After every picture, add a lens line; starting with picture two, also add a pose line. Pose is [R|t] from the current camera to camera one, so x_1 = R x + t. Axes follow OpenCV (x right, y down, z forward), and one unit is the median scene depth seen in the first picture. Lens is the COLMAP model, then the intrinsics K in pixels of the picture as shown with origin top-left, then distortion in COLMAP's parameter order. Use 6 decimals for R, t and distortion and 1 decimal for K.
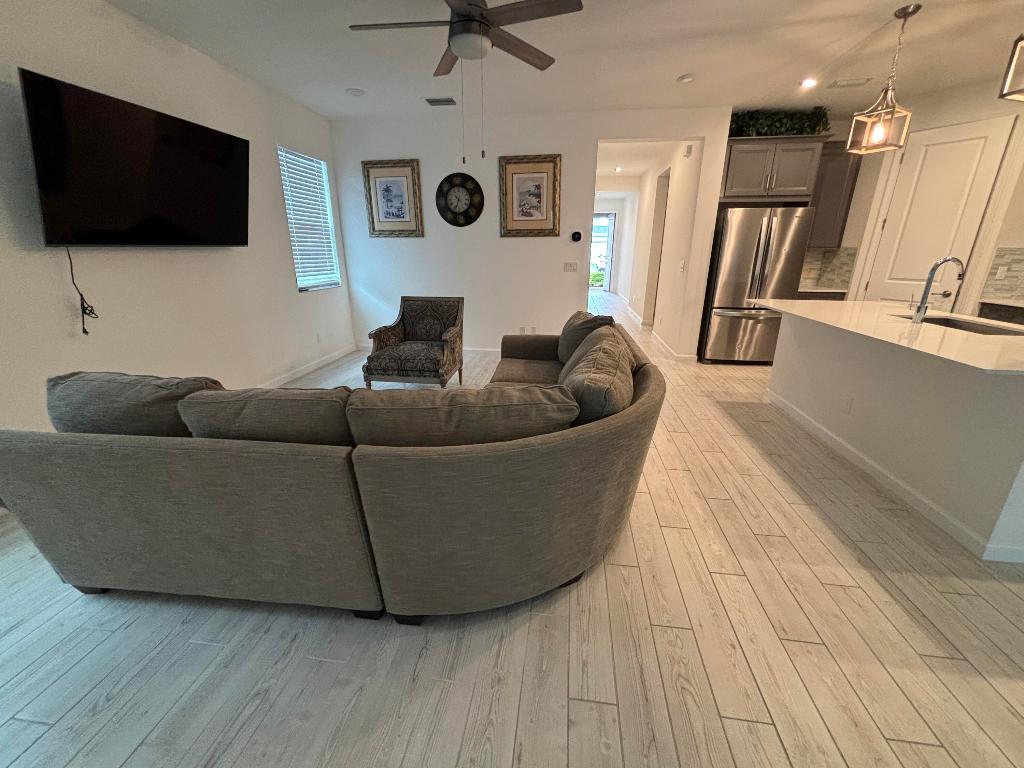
lens RADIAL K [[417.2, 0, 512.0], [0, 417.2, 384.0], [0, 0, 1]] dist [-0.000749, 0.003090]
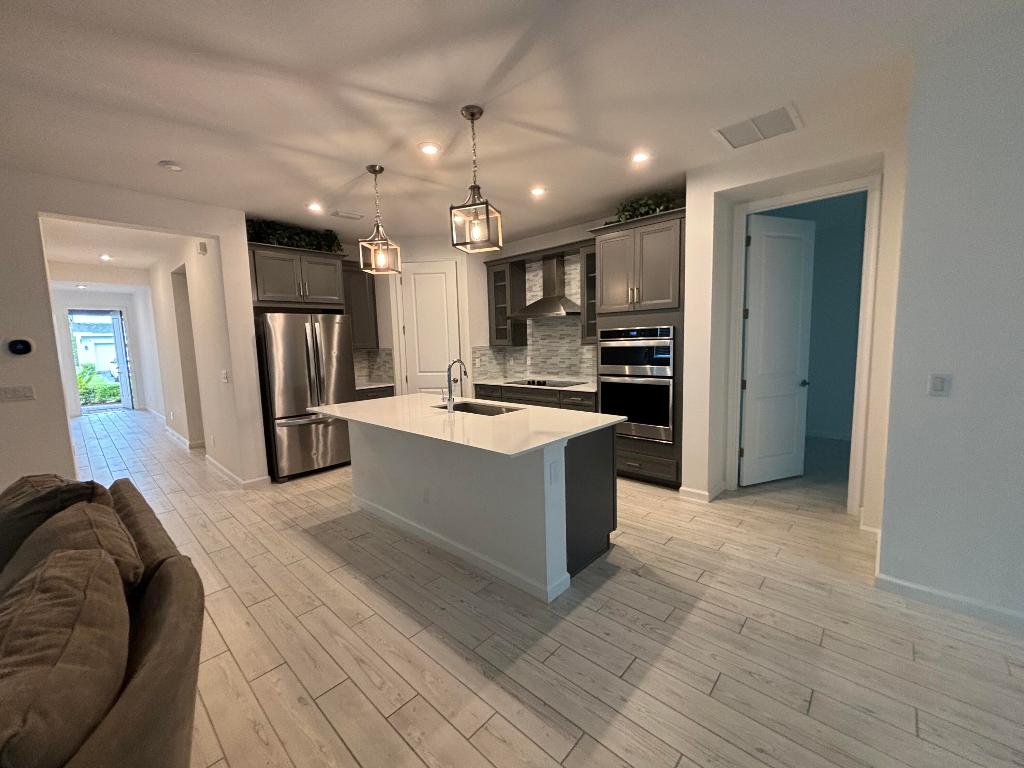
lens RADIAL K [[416.5, 0, 512.0], [0, 416.5, 384.0], [0, 0, 1]] dist [0.009467, -0.000455]
pose [[0.577758, -0.107157, 0.809144, 0.082414], [0.282659, 0.956269, -0.075187, -0.058244], [-0.765703, 0.272151, 0.582781, 0.107089]]
